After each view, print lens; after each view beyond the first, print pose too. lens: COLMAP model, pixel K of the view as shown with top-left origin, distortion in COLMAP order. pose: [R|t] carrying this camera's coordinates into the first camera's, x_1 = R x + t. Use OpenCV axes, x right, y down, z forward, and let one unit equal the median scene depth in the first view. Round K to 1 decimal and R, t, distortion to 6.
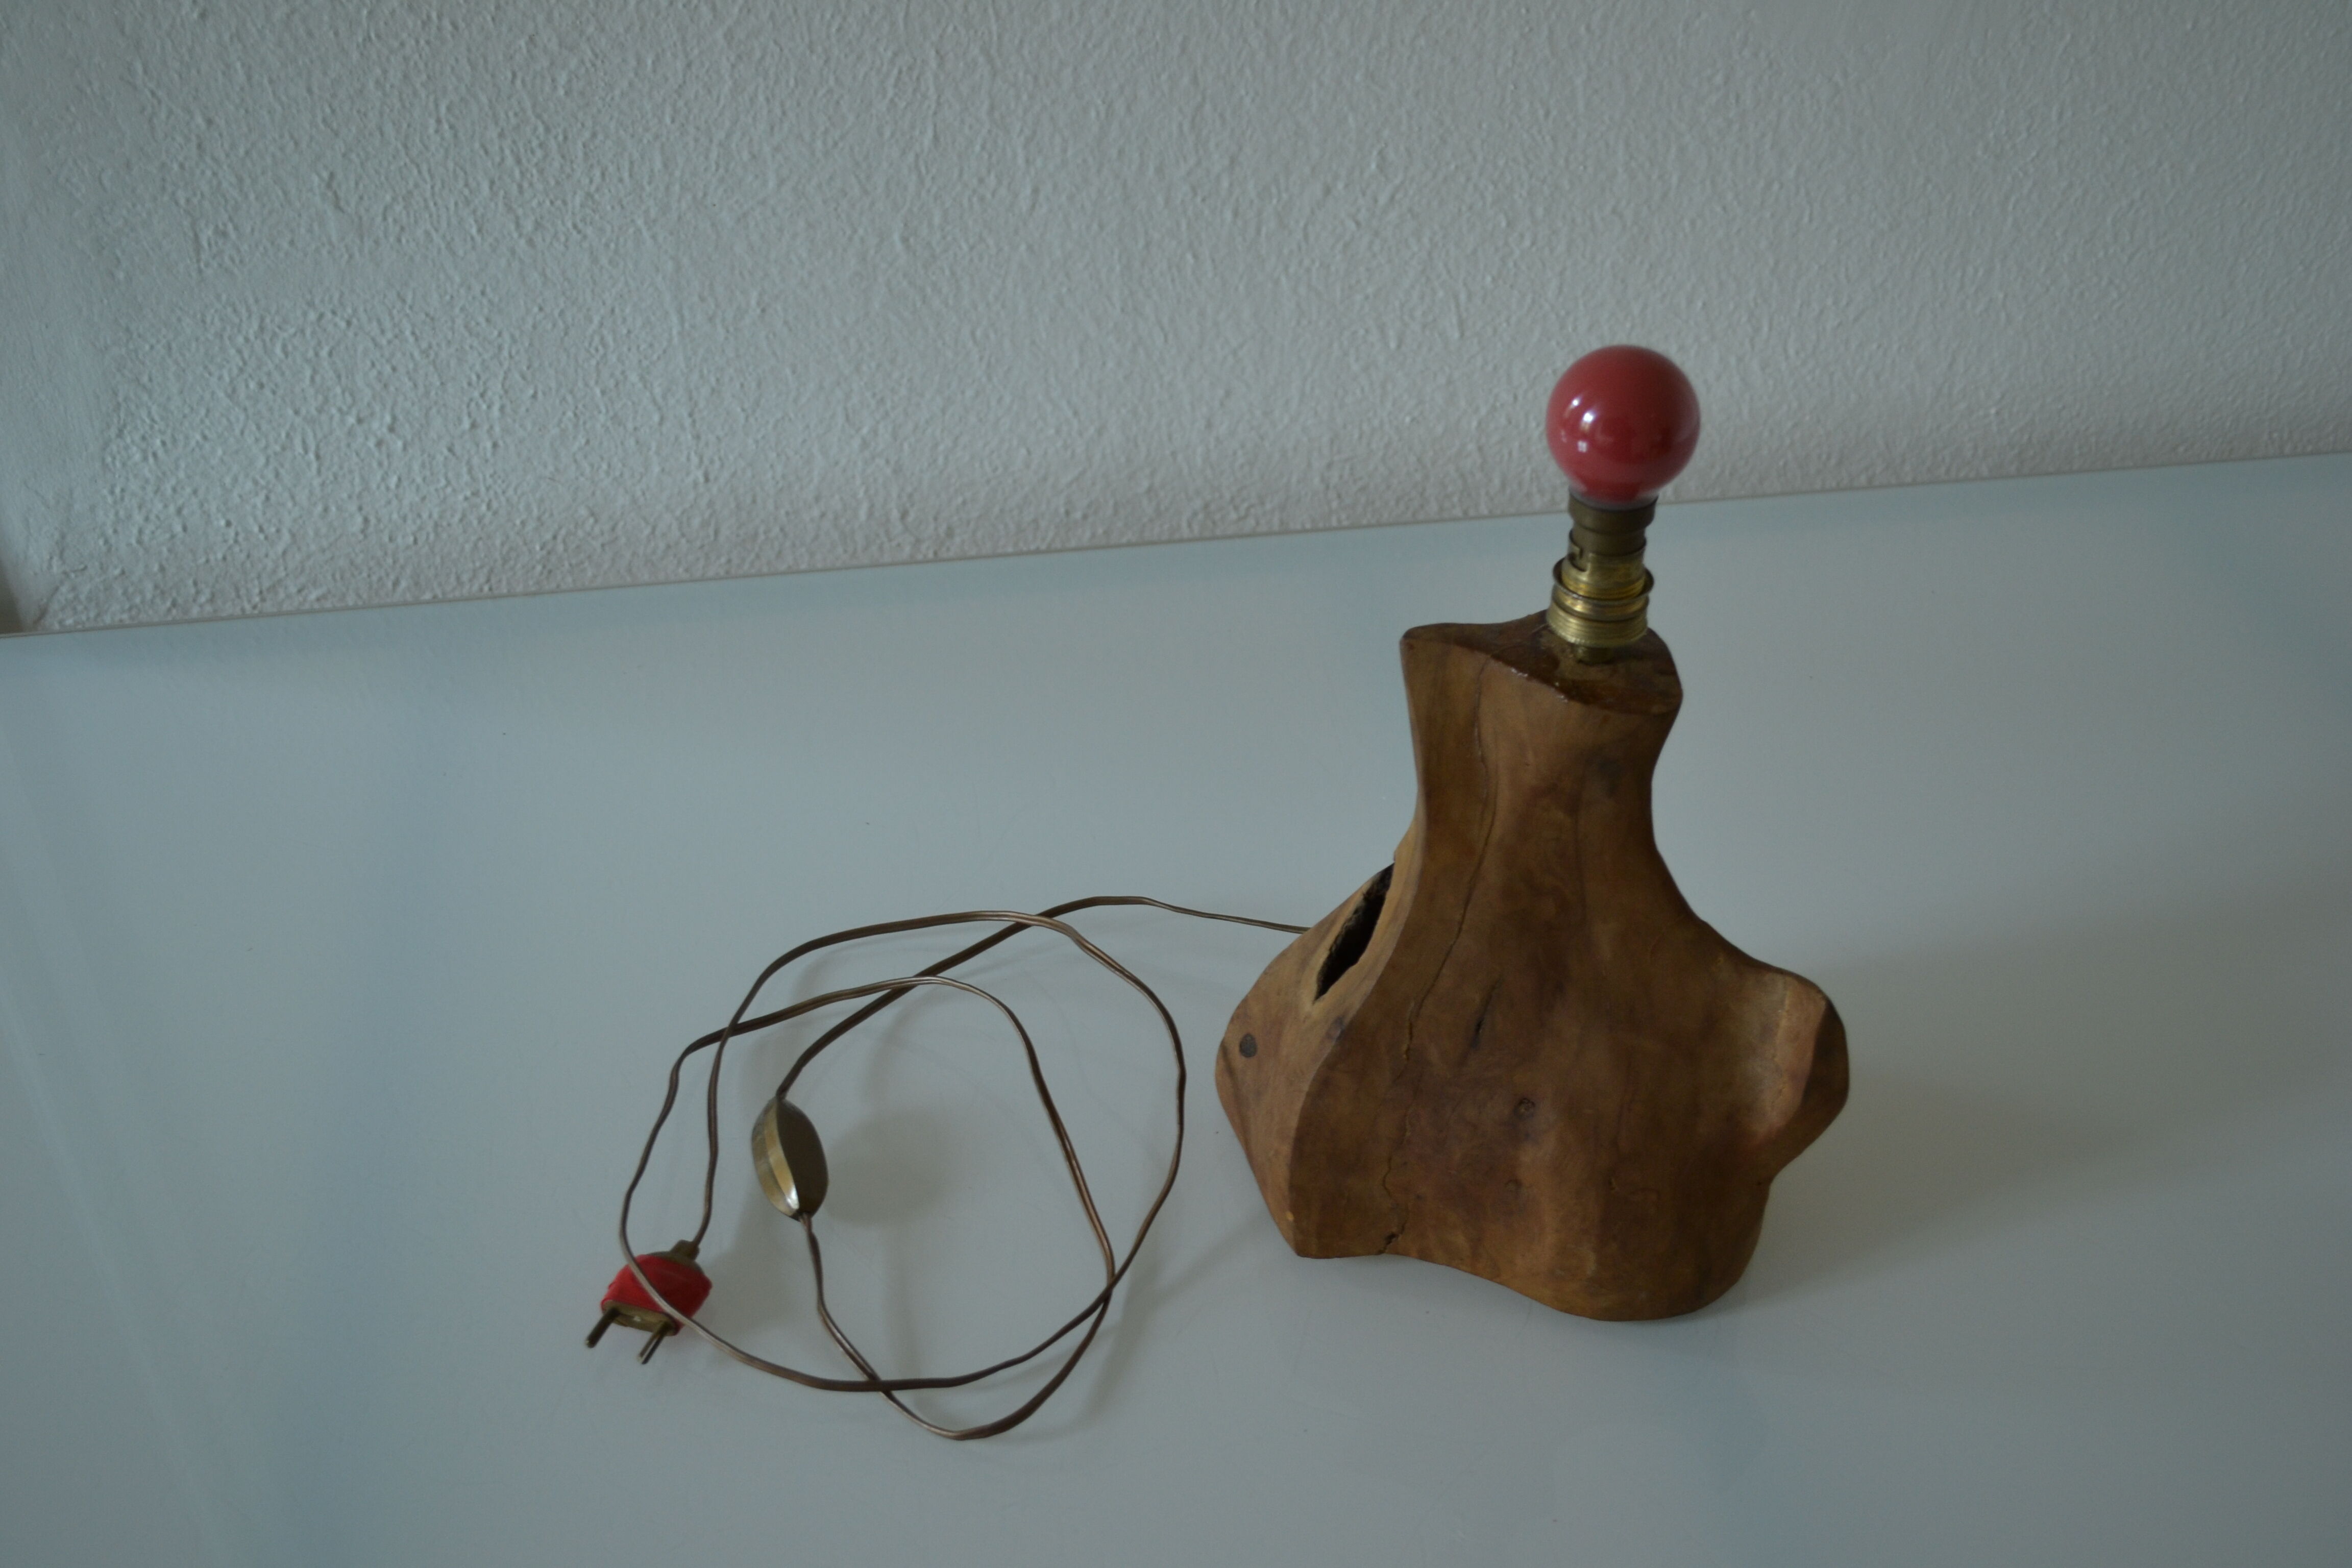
lens RADIAL K [[2369.9, 0, 1176.0], [0, 2369.9, 784.0], [0, 0, 1]] dist [-0.062910, -0.001771]
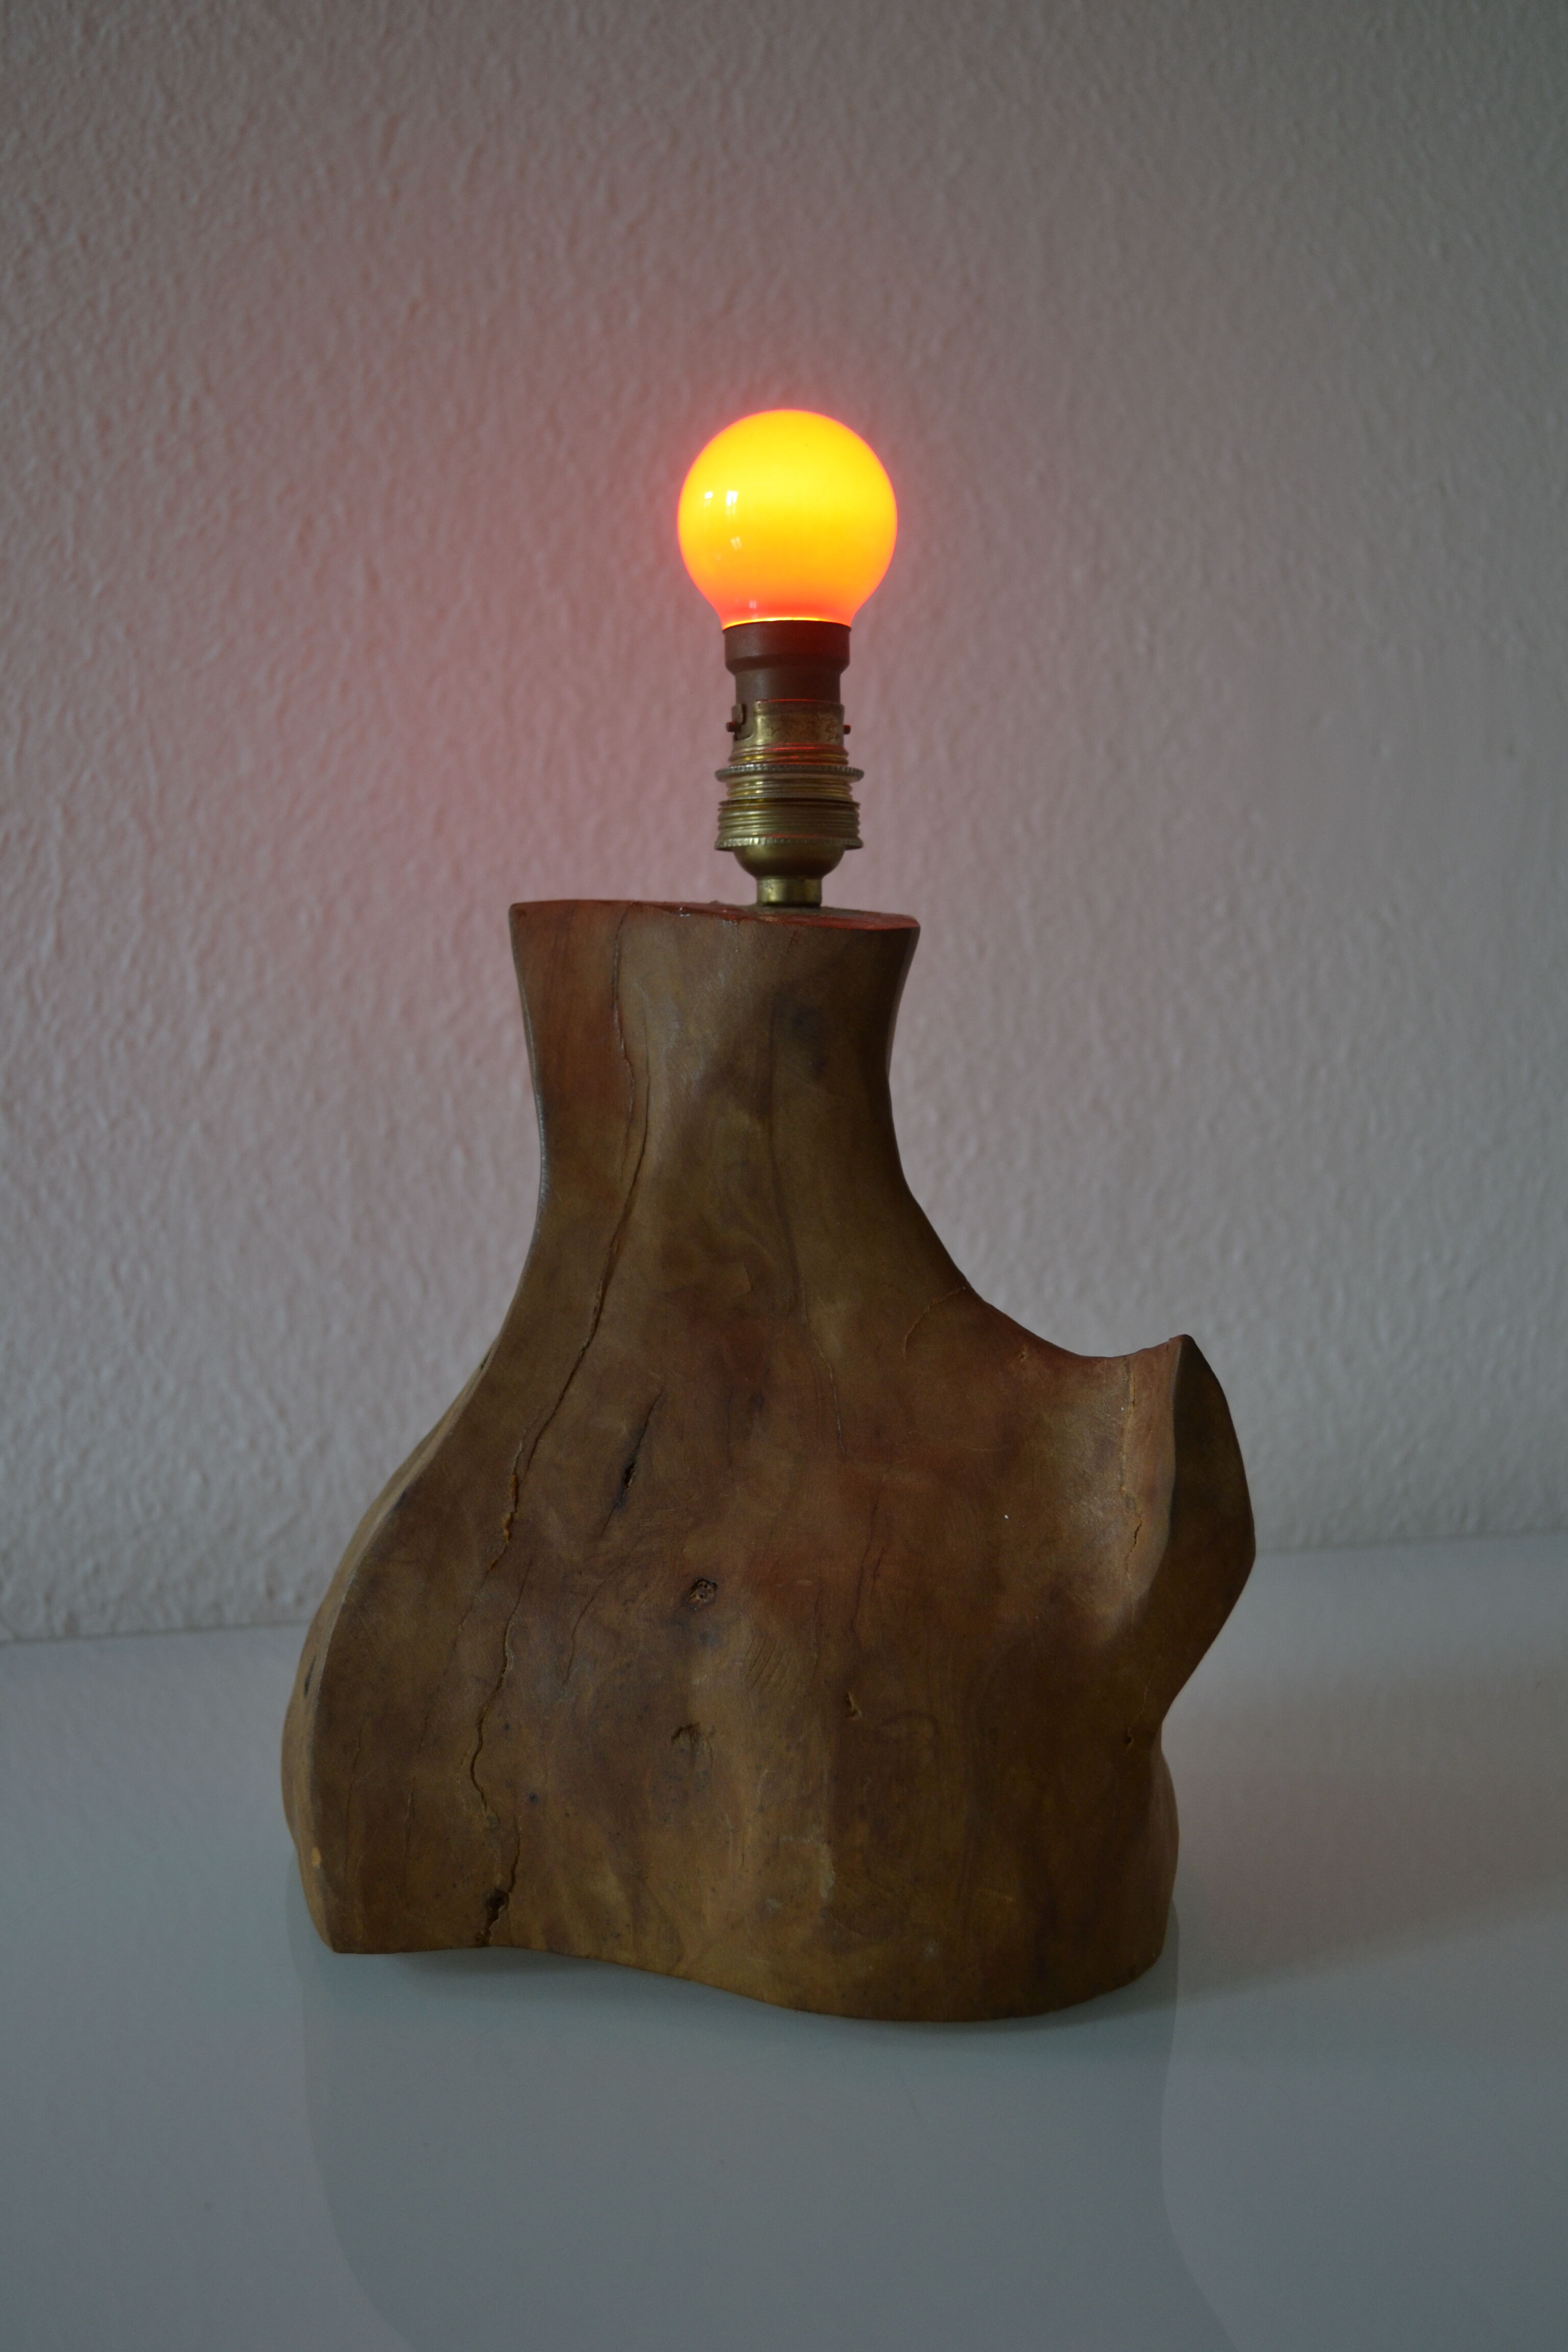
lens RADIAL K [[2559.0, 0, 784.0], [0, 2559.0, 1176.0], [0, 0, 1]] dist [-0.057313, -0.002895]
pose [[0.996715, -0.025562, 0.076855, 0.040470], [0.062414, 0.847153, -0.527671, 0.157612], [-0.051619, 0.530734, 0.845965, 0.398380]]
